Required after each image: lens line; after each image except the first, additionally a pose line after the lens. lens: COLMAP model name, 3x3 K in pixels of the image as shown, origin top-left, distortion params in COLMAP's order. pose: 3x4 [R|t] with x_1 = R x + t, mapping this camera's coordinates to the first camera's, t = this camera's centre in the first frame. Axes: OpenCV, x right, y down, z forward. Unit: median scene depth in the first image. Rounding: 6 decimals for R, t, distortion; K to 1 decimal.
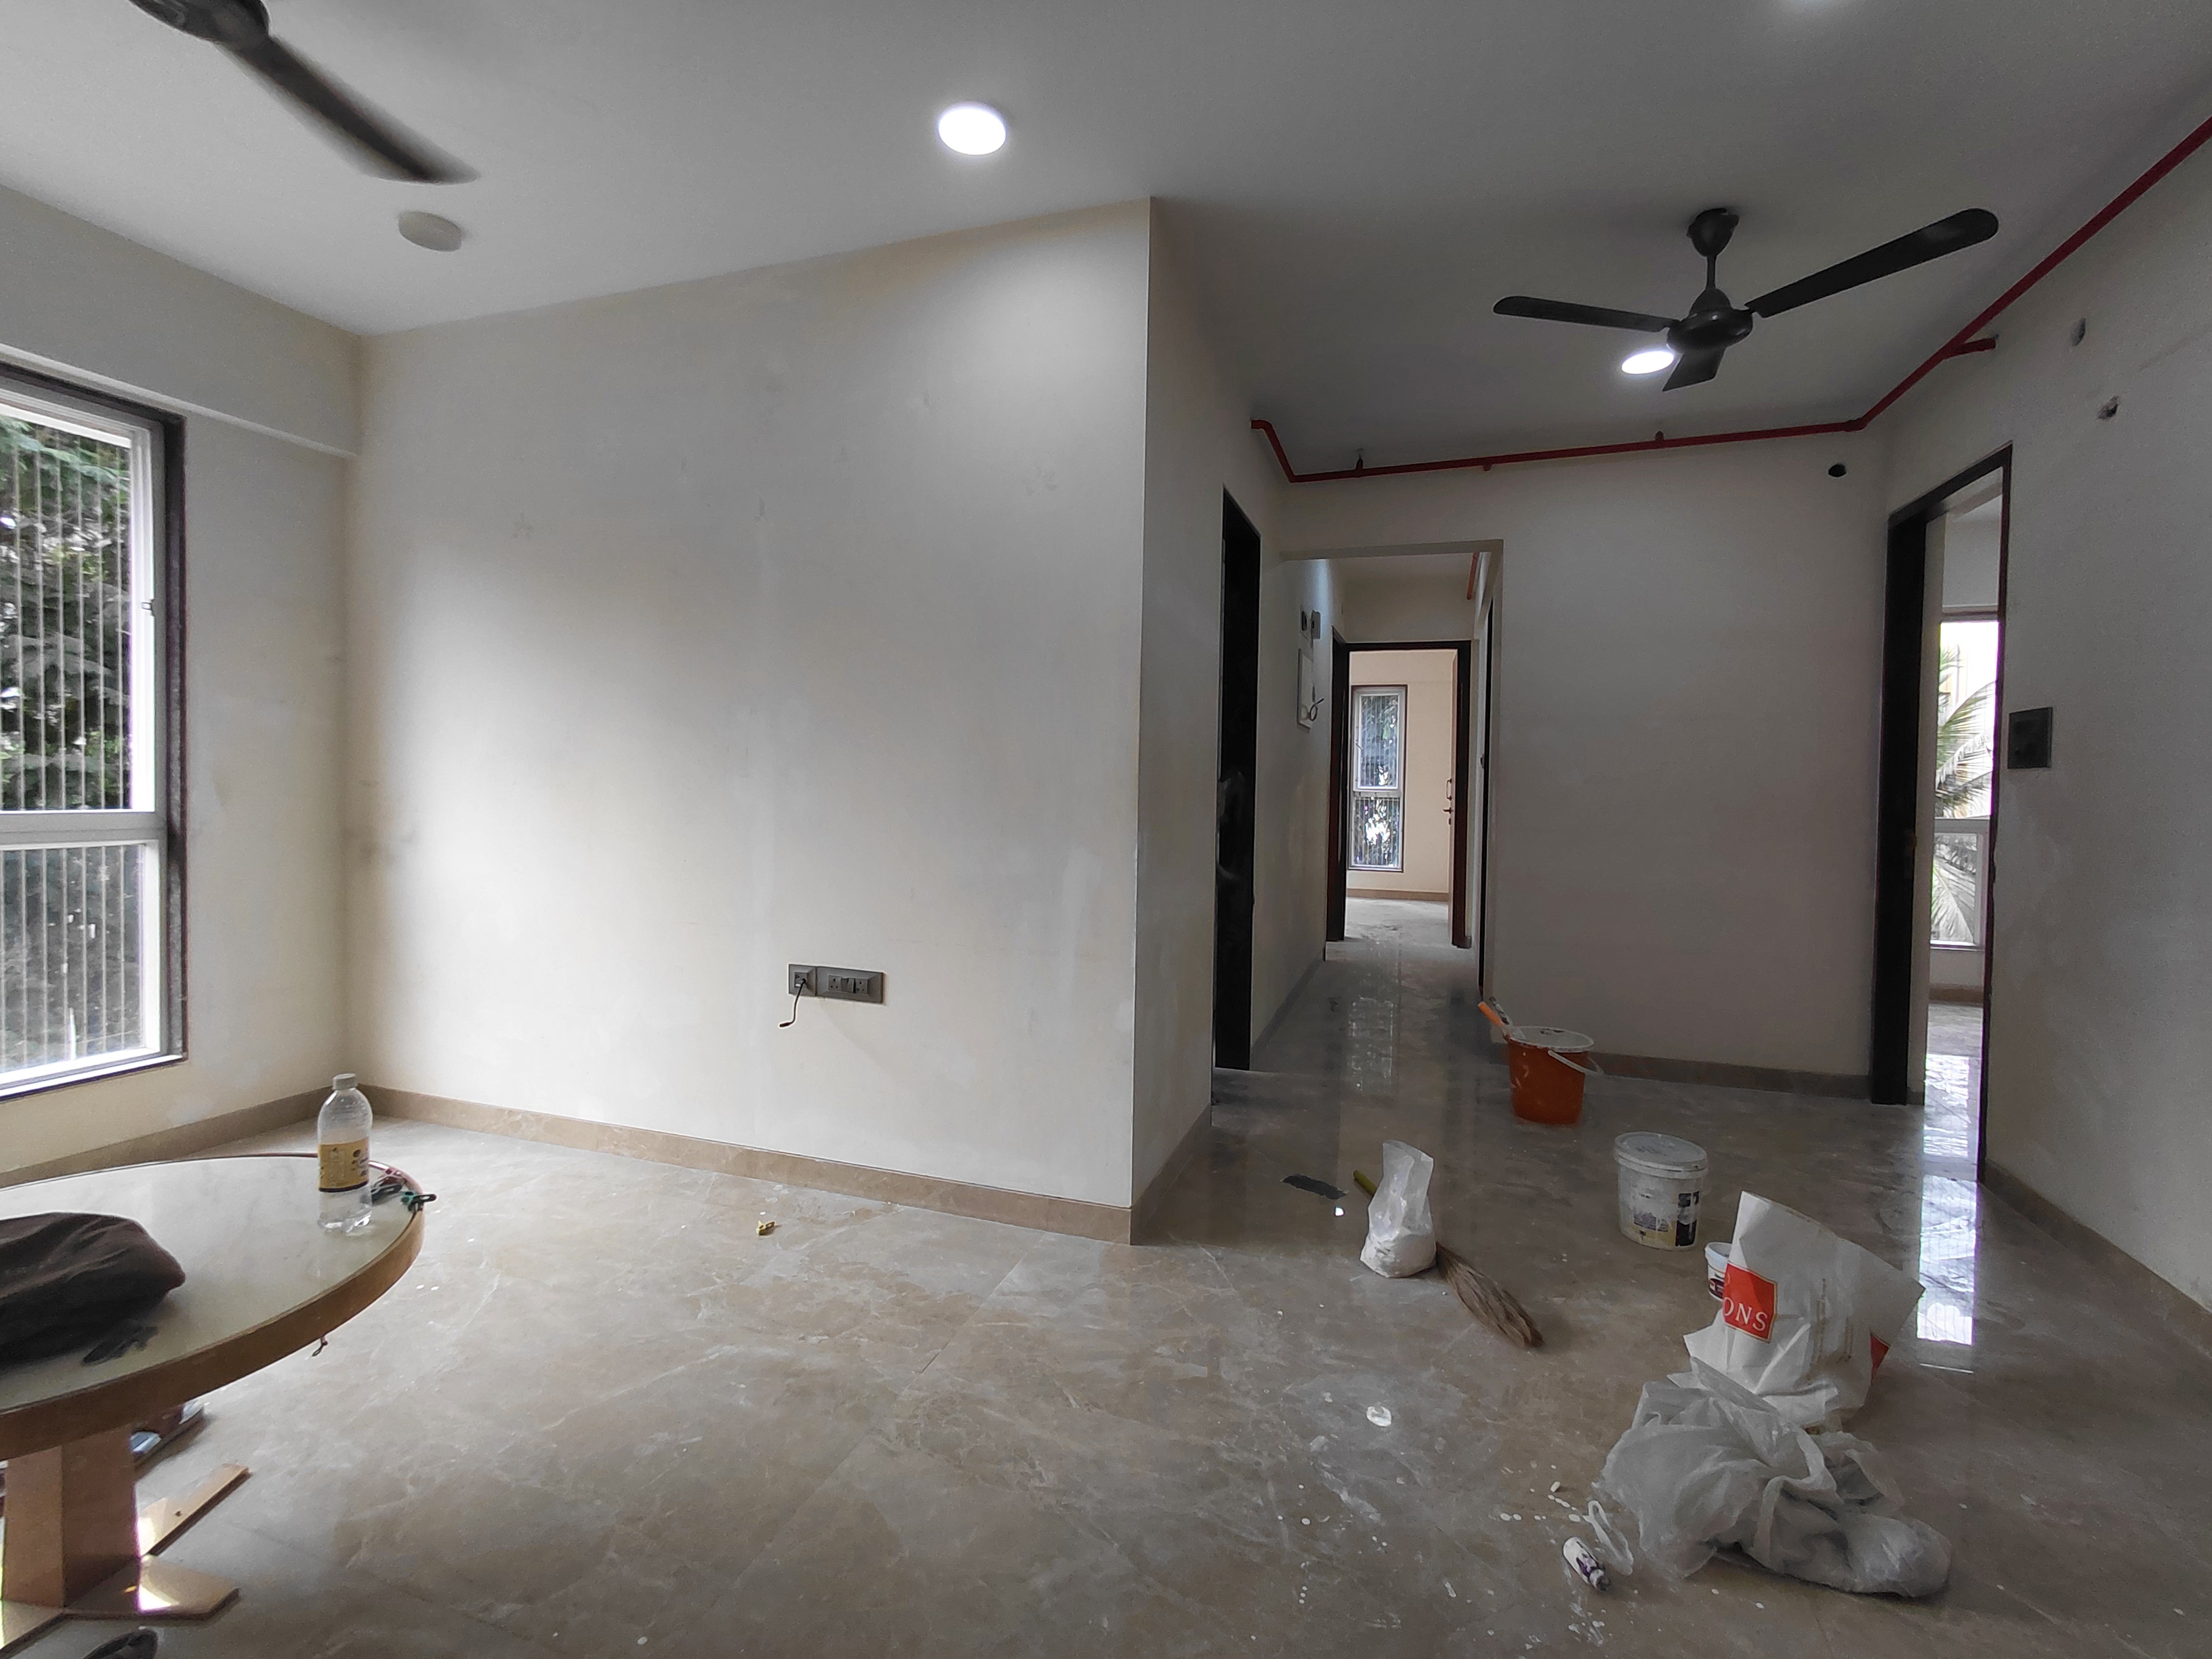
lens RADIAL K [[1022.9, 0, 1094.4], [0, 1022.9, 805.7], [0, 0, 1]] dist [-0.001715, -0.003179]
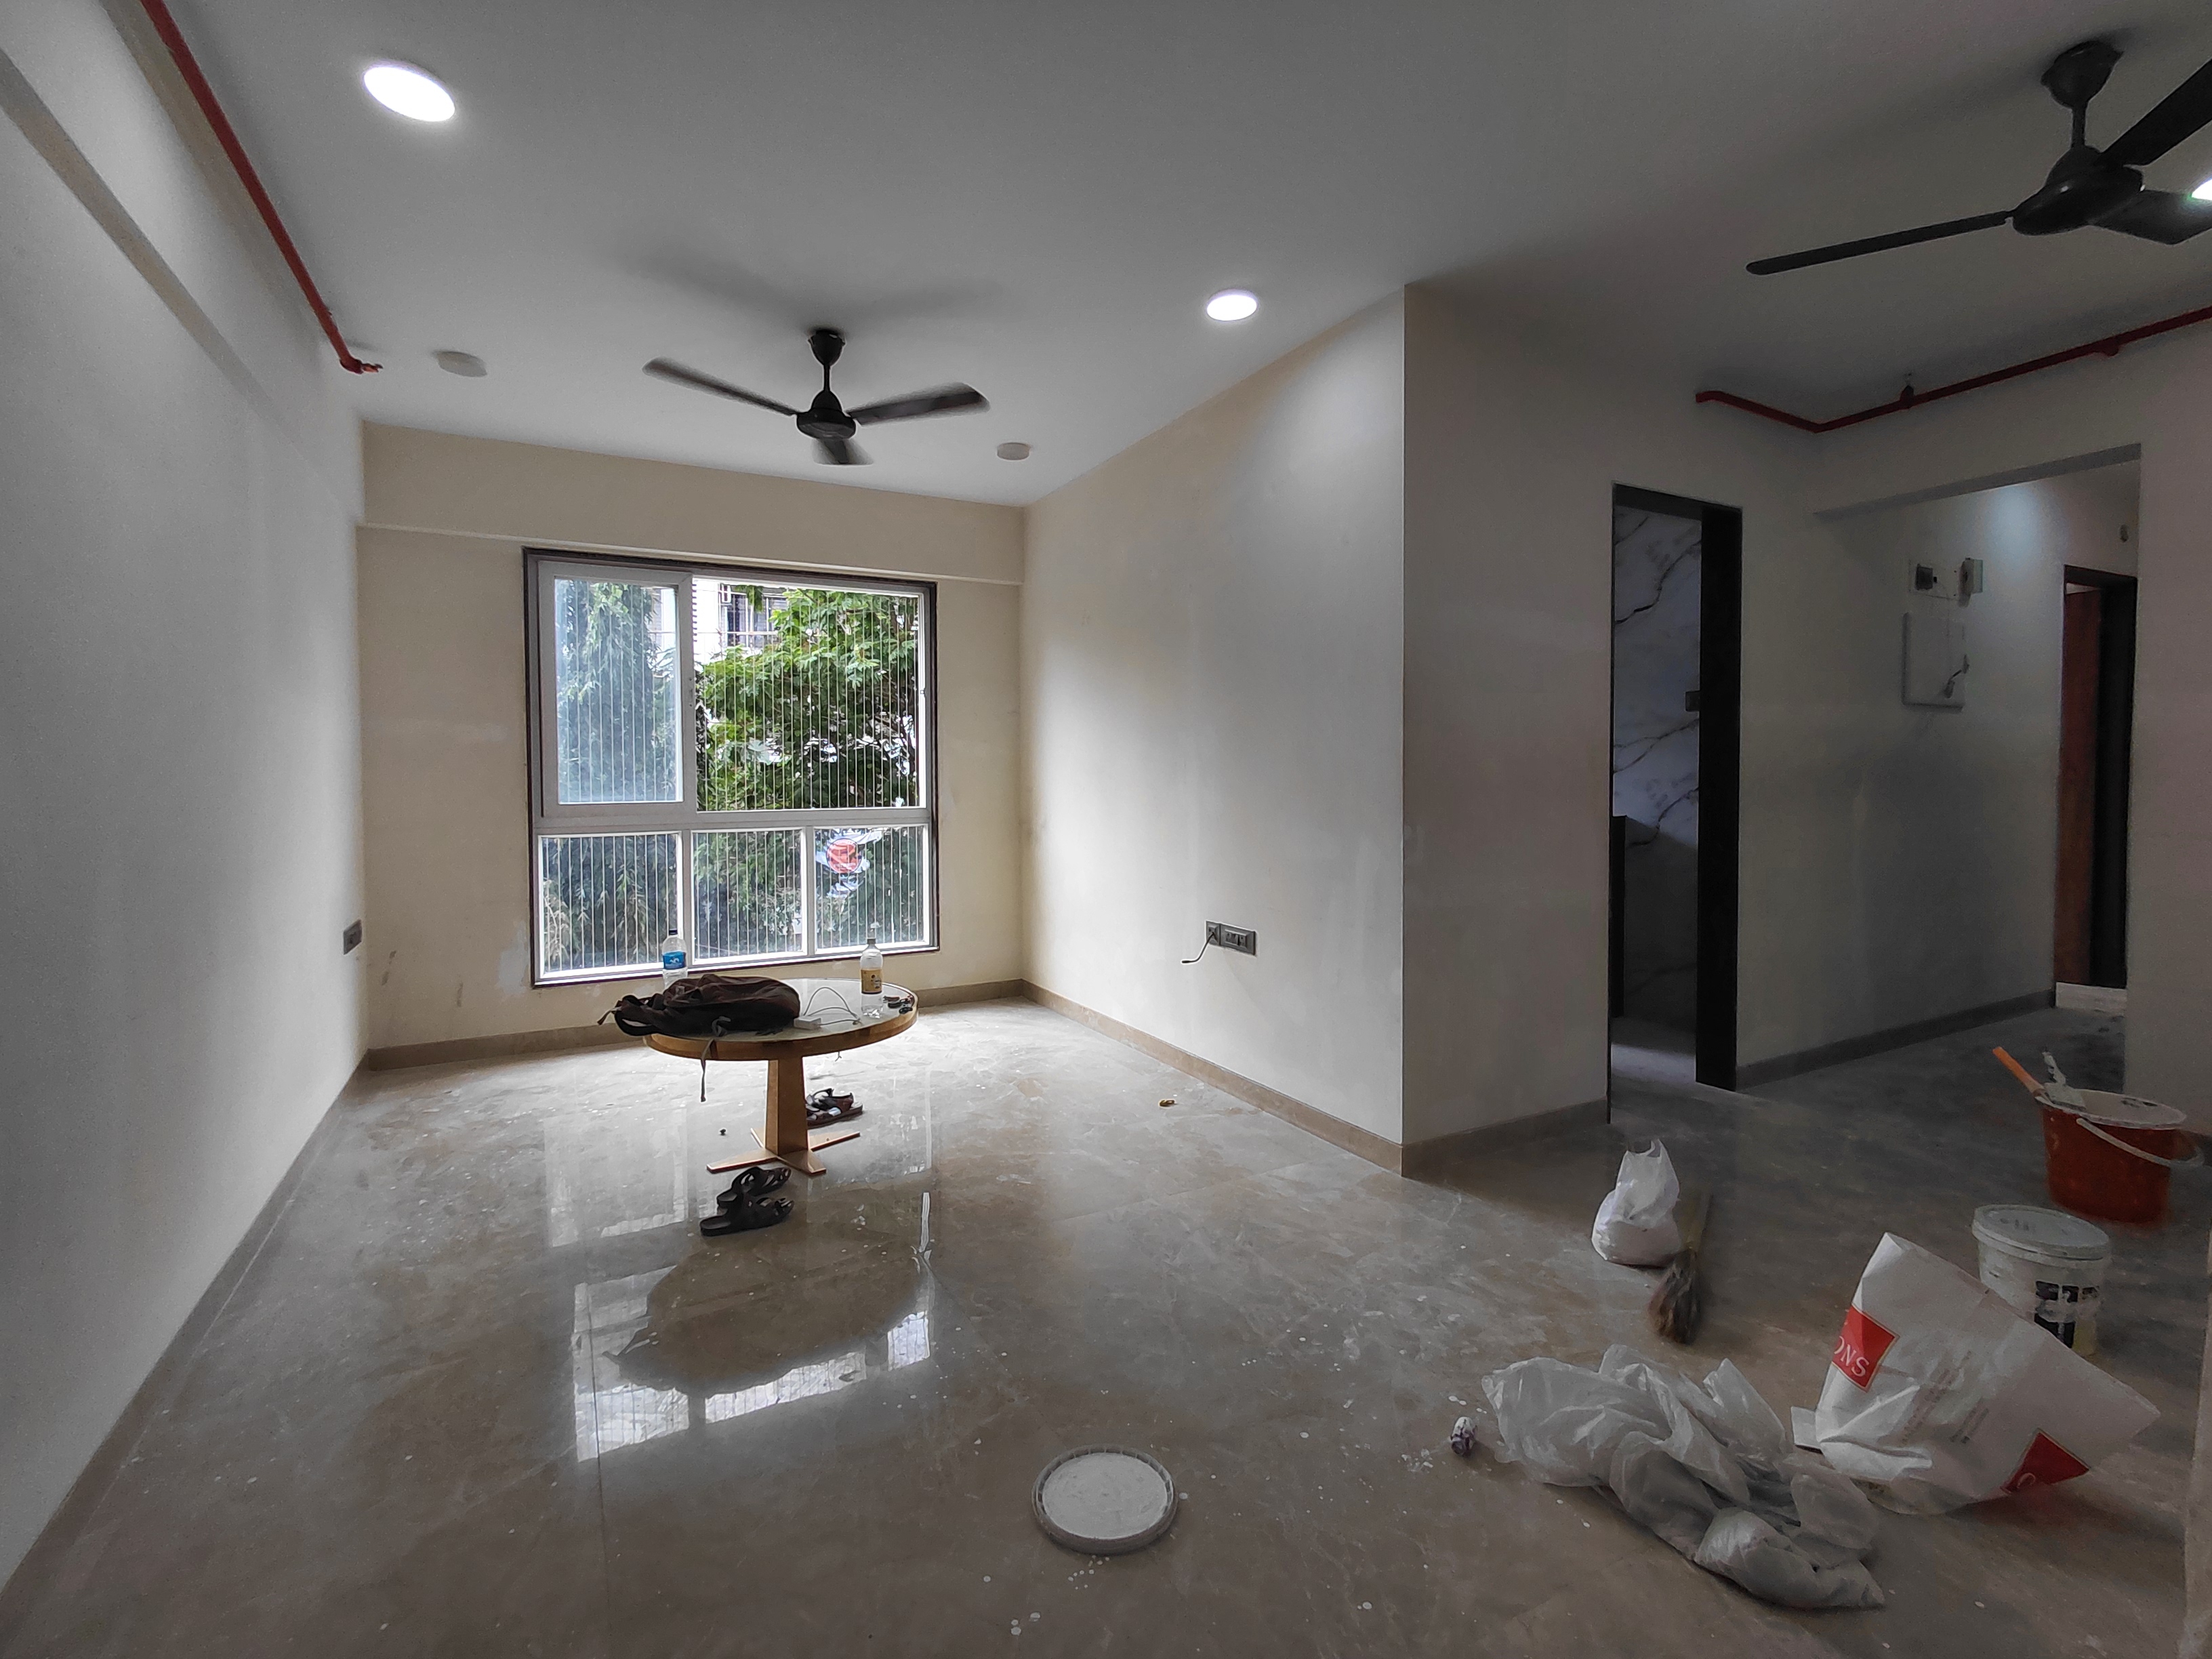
lens RADIAL K [[1022.9, 0, 1094.4], [0, 1022.9, 805.7], [0, 0, 1]] dist [-0.001715, -0.003179]
pose [[0.727914, -0.000492, -0.685668, 0.580272], [0.000325, 1.000000, -0.000371, 0.003803], [0.685668, 0.000047, 0.727914, -0.097160]]
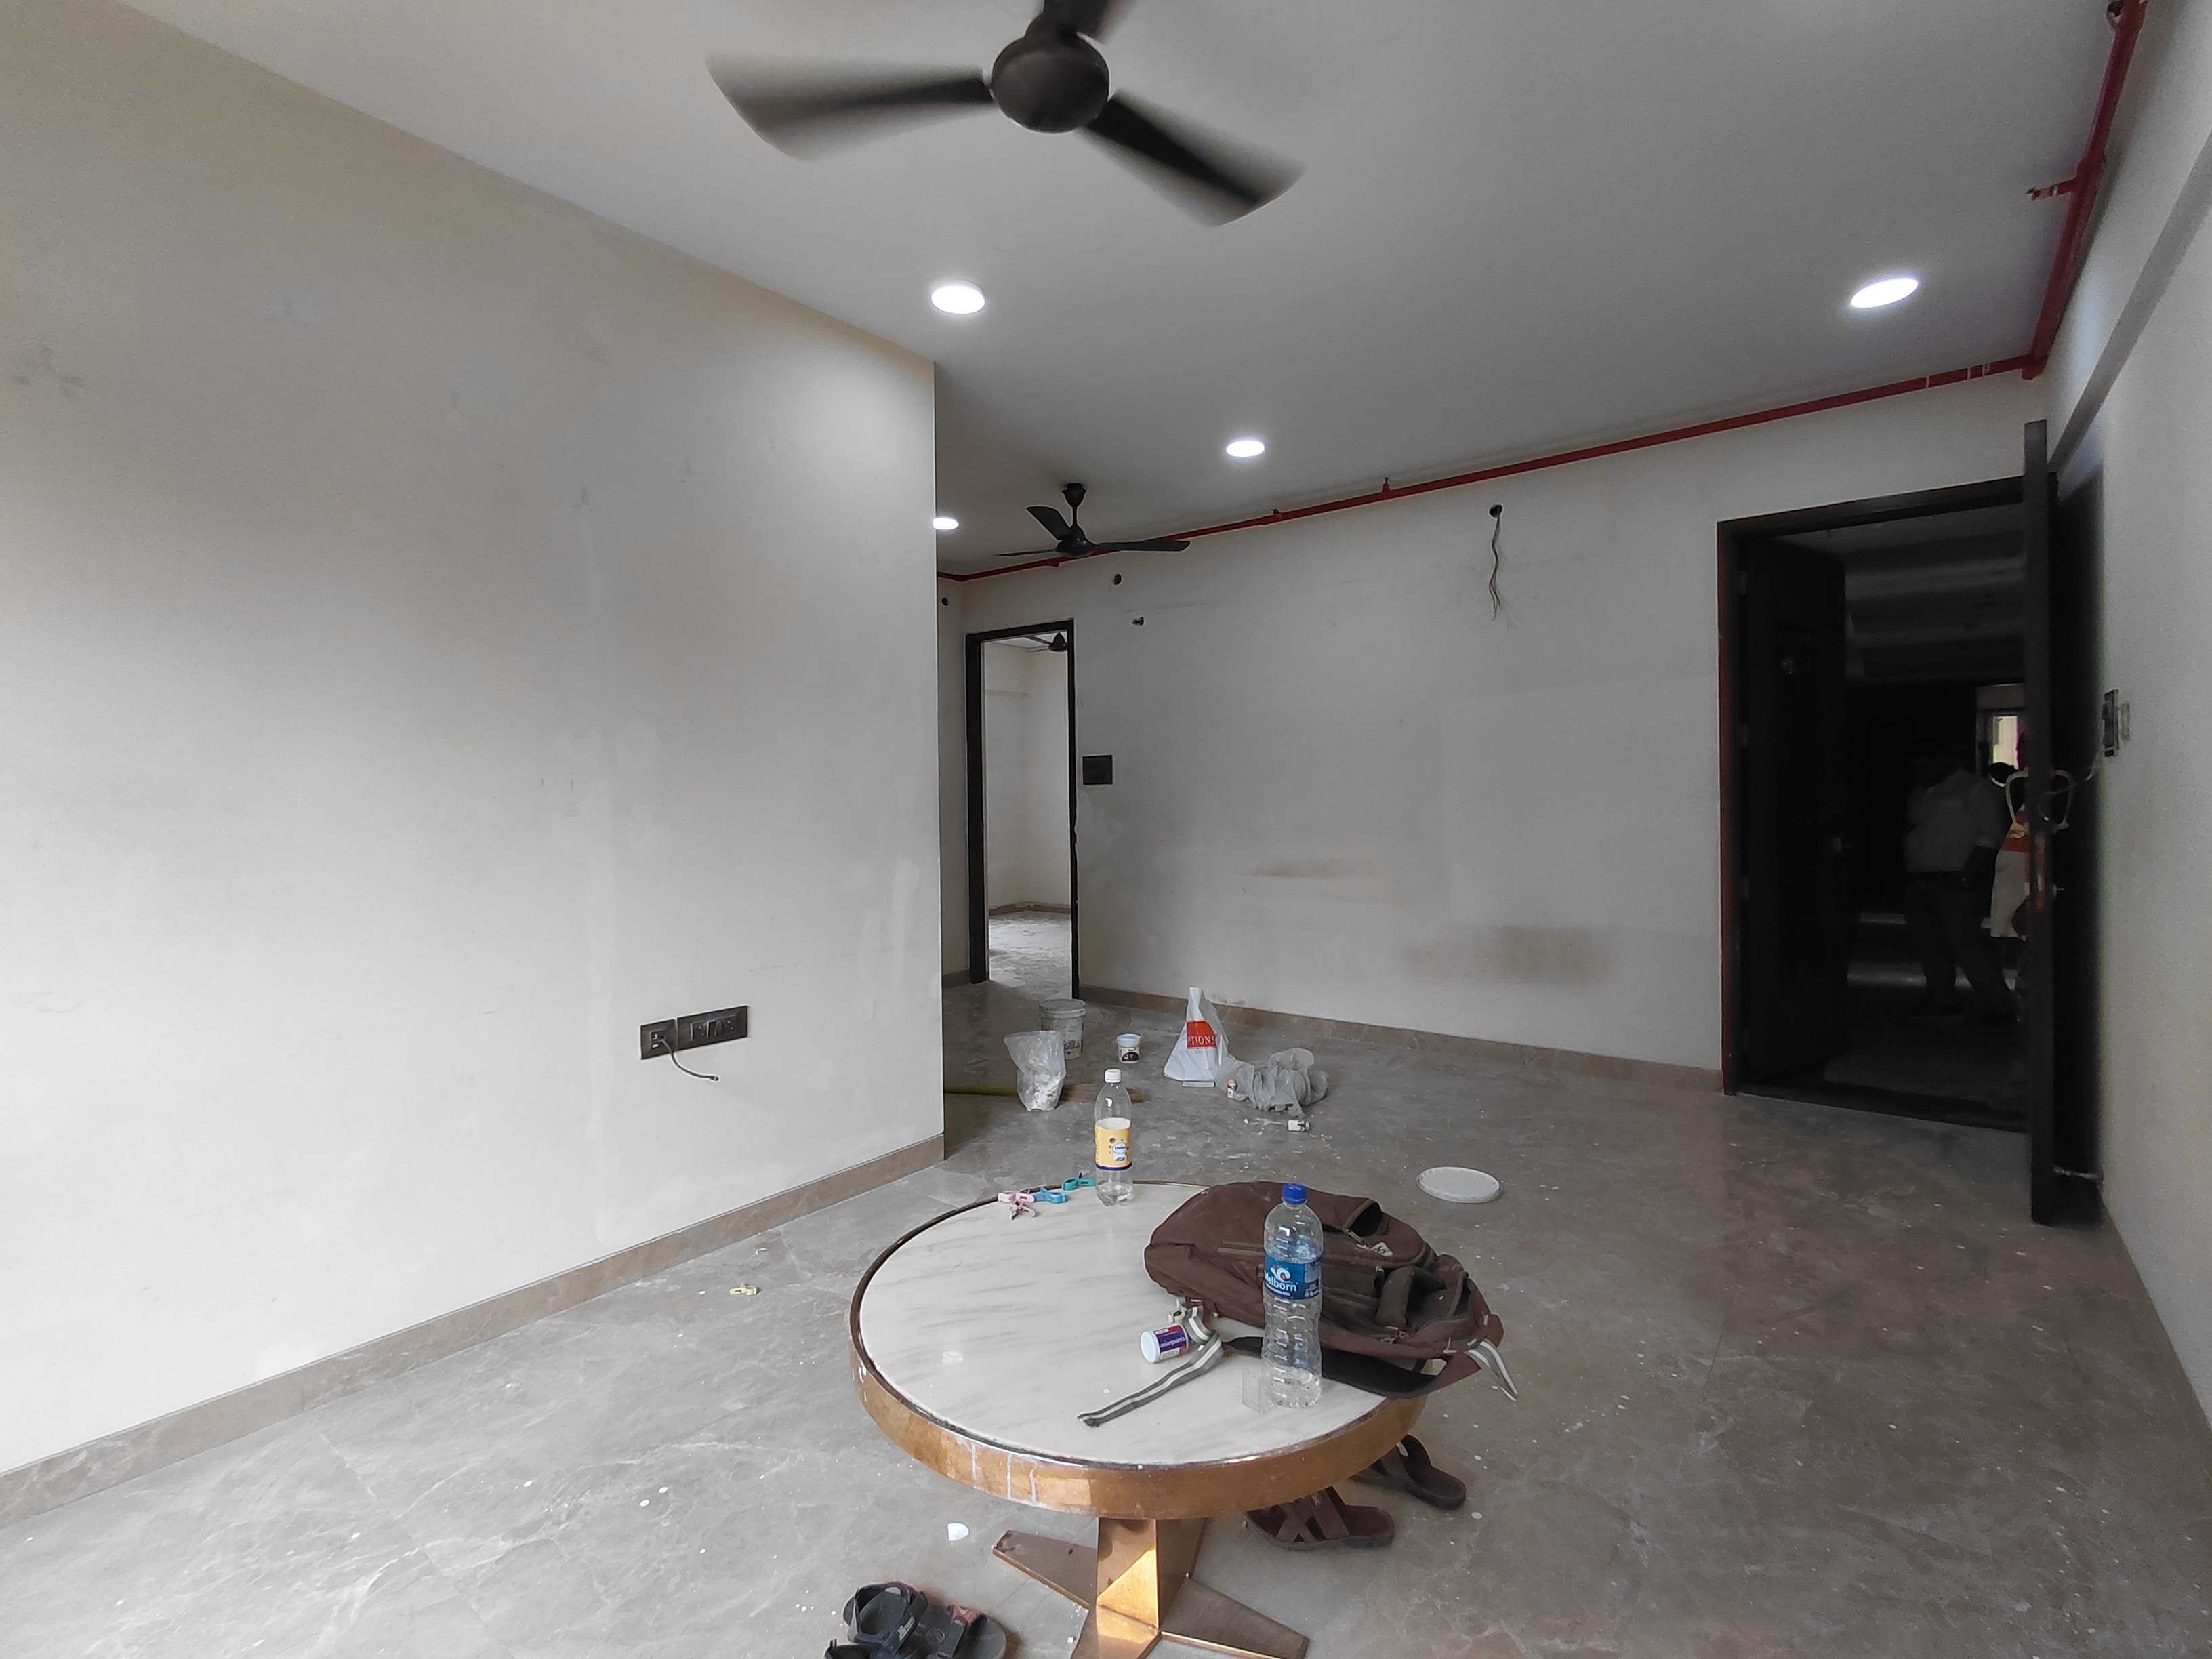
lens RADIAL K [[1022.9, 0, 1094.4], [0, 1022.9, 805.7], [0, 0, 1]] dist [-0.001715, -0.003179]
pose [[0.327722, -0.032111, 0.944228, -1.106375], [0.044778, 0.998827, 0.018427, -0.036111], [-0.943712, 0.036242, 0.328776, 0.374750]]
